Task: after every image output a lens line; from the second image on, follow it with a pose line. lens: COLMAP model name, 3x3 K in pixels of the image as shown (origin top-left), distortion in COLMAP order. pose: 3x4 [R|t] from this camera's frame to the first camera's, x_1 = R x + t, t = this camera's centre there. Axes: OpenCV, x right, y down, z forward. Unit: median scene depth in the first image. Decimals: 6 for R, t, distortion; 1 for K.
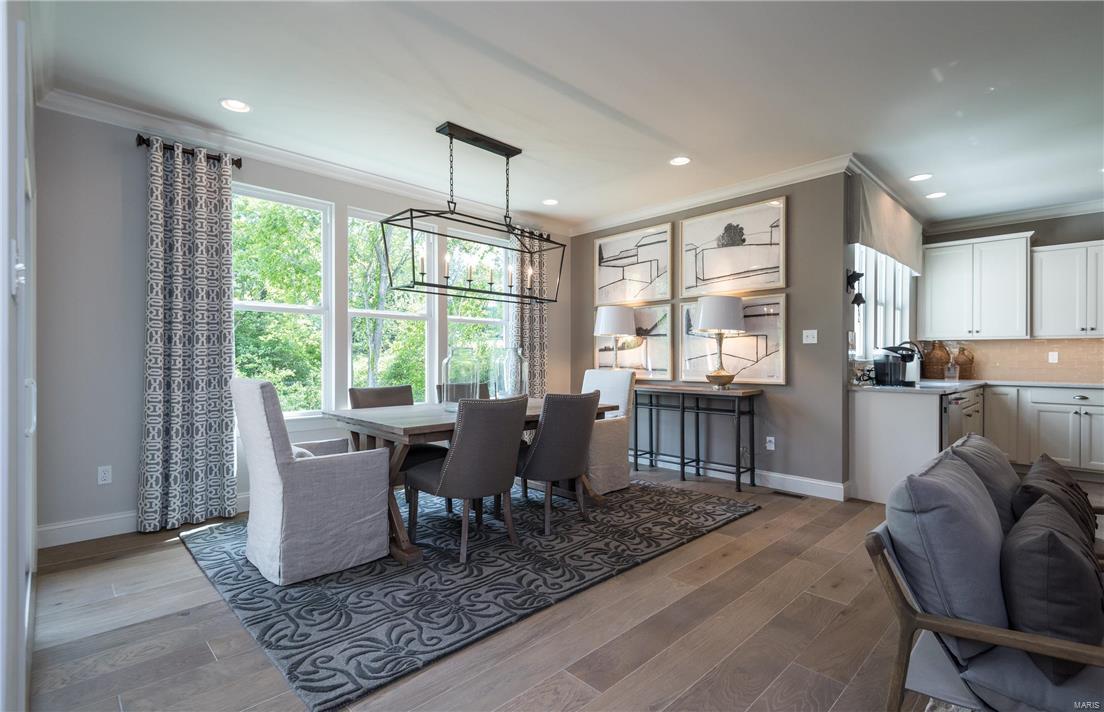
lens RADIAL K [[513.5, 0, 553.8], [0, 513.5, 362.5], [0, 0, 1]] dist [0.018298, -0.008264]
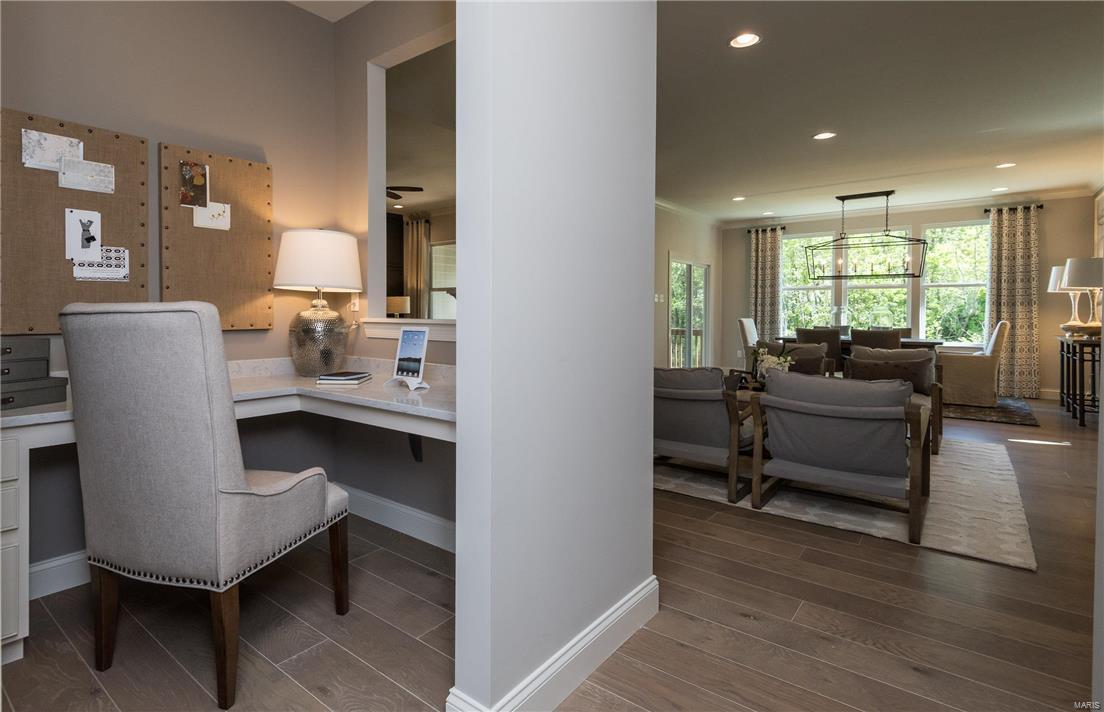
lens RADIAL K [[566.5, 0, 492.0], [0, 566.5, 318.8], [0, 0, 1]] dist [-0.003646, -0.002655]
pose [[0.092601, 0.009301, -0.995660, 1.492912], [-0.012363, 0.999890, 0.008191, 0.014769], [0.995627, 0.011551, 0.092706, -0.444000]]
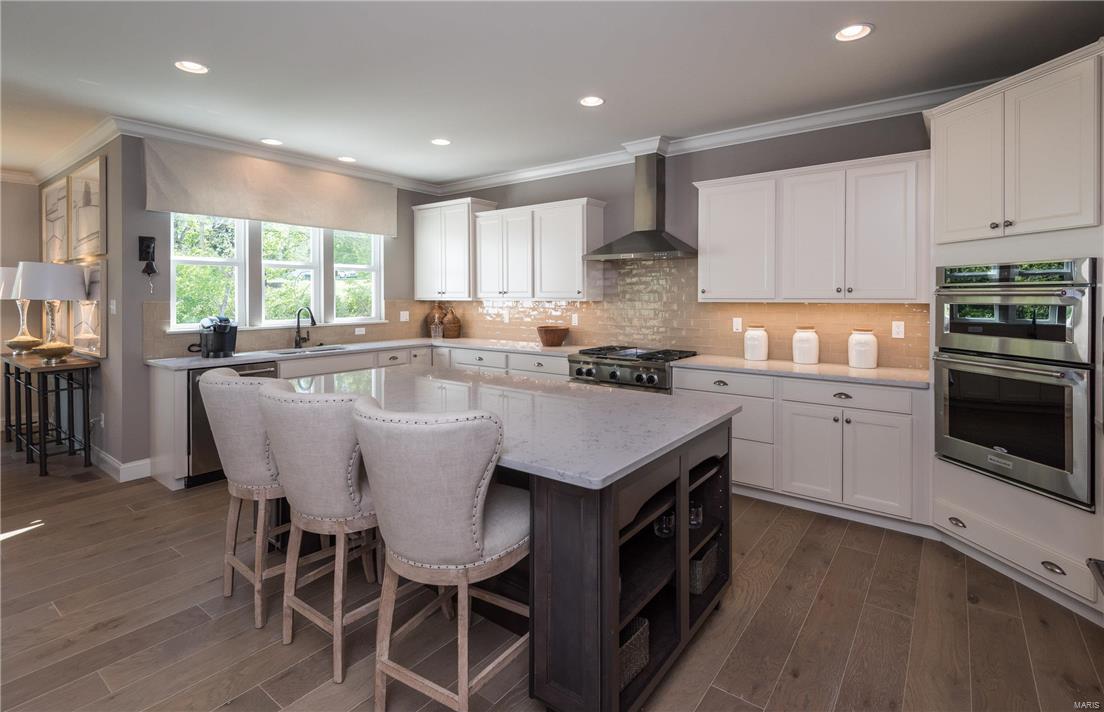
lens RADIAL K [[513.5, 0, 575.8], [0, 513.5, 300.7], [0, 0, 1]] dist [0.018298, -0.008264]
pose [[0.985918, -0.006749, 0.167095, 1.136779], [0.006206, 0.999974, 0.003767, -0.057513], [-0.167116, -0.002677, 0.985934, -0.065456]]
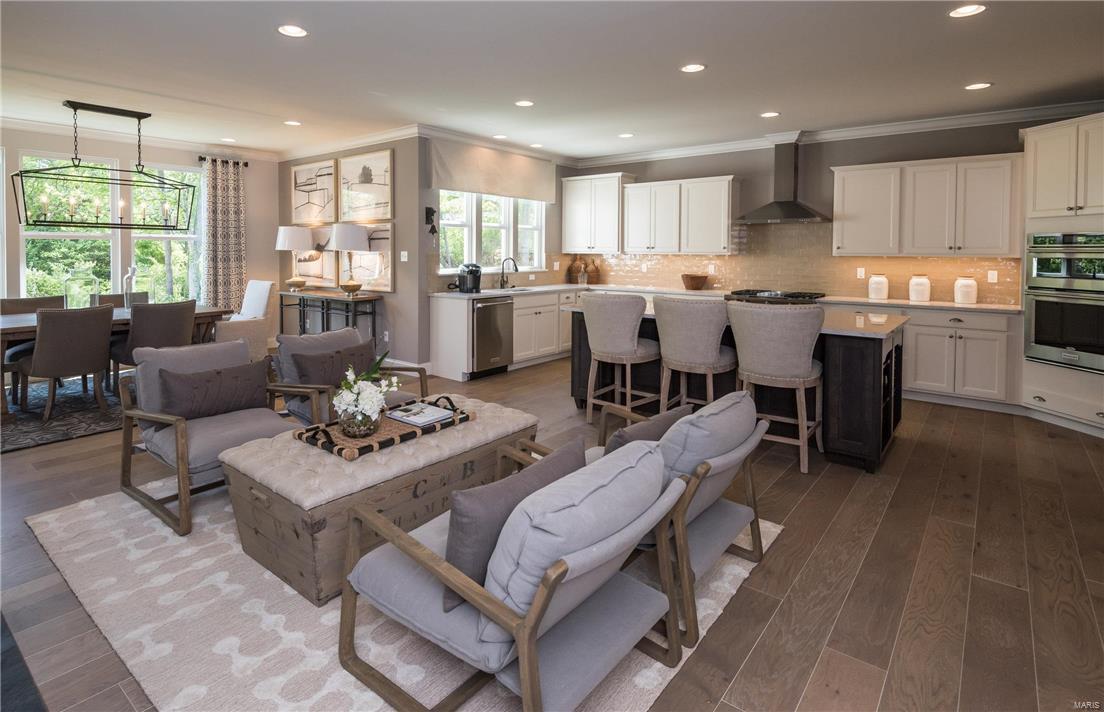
lens RADIAL K [[566.1, 0, 522.4], [0, 566.1, 263.7], [0, 0, 1]] dist [0.022964, -0.010482]
pose [[0.994334, -0.000985, 0.106296, 0.628368], [-0.000906, 0.999842, 0.017735, -0.055284], [-0.106297, -0.017731, 0.994176, -0.475712]]
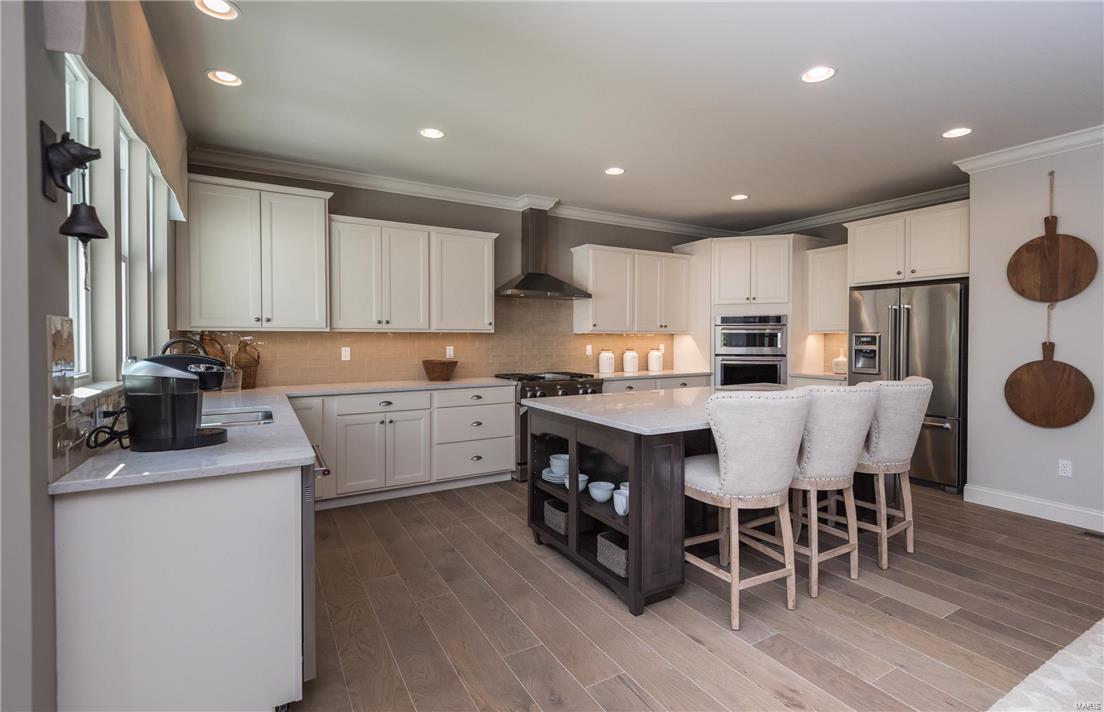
lens RADIAL K [[510.5, 0, 568.6], [0, 510.5, 340.0], [0, 0, 1]] dist [0.023496, 0.000312]
pose [[0.235275, -0.008543, 0.971891, 0.307064], [0.008918, 0.999938, 0.006631, -0.042165], [-0.971888, 0.007107, 0.235337, 0.566348]]
